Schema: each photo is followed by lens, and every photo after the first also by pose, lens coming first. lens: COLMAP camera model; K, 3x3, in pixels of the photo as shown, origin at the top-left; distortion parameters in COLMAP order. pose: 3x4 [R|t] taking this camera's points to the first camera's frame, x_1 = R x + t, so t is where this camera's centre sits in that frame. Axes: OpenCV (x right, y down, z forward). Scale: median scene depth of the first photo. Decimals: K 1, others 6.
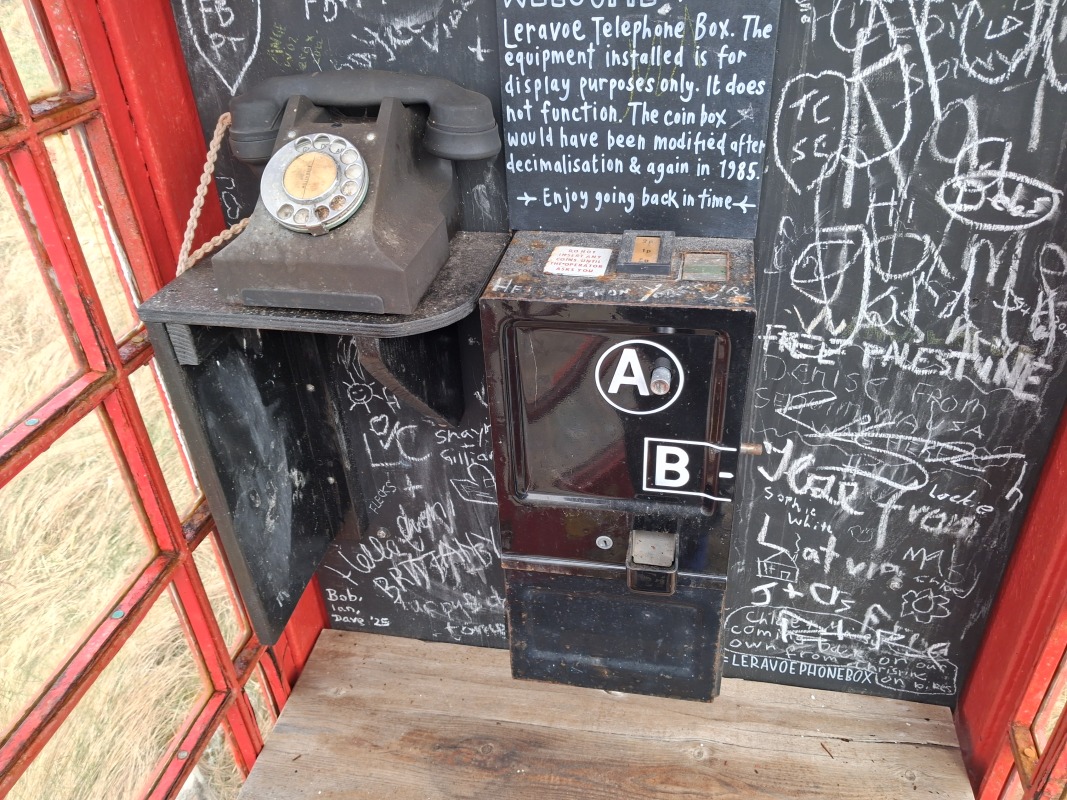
lens RADIAL K [[845.1, 0, 556.8], [0, 845.1, 397.2], [0, 0, 1]] dist [0.006572, -0.010250]
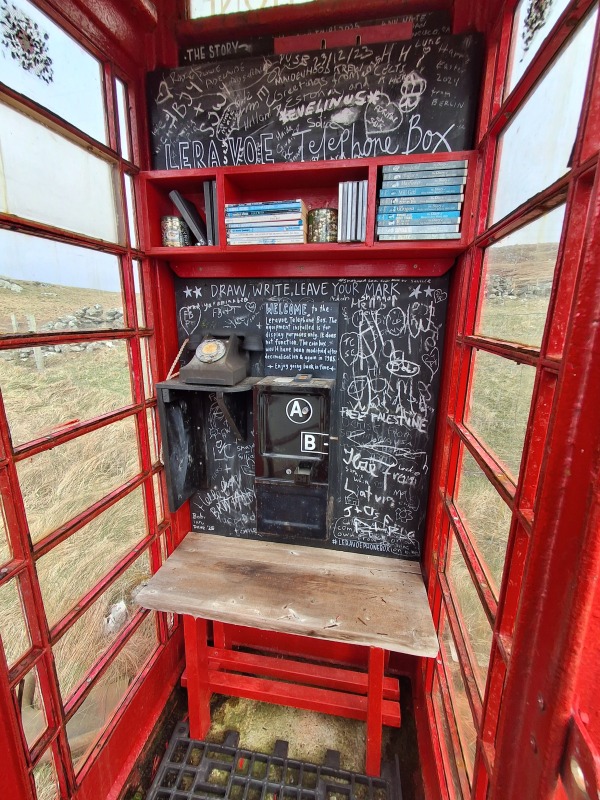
lens RADIAL K [[358.7, 0, 300.0], [0, 358.7, 400.0], [0, 0, 1]] dist [-0.001625, -0.000009]
pose [[0.999258, 0.038444, 0.002301, 0.084601], [-0.035374, 0.939816, -0.339846, 0.374093], [-0.015228, 0.339512, 0.940478, -0.319087]]
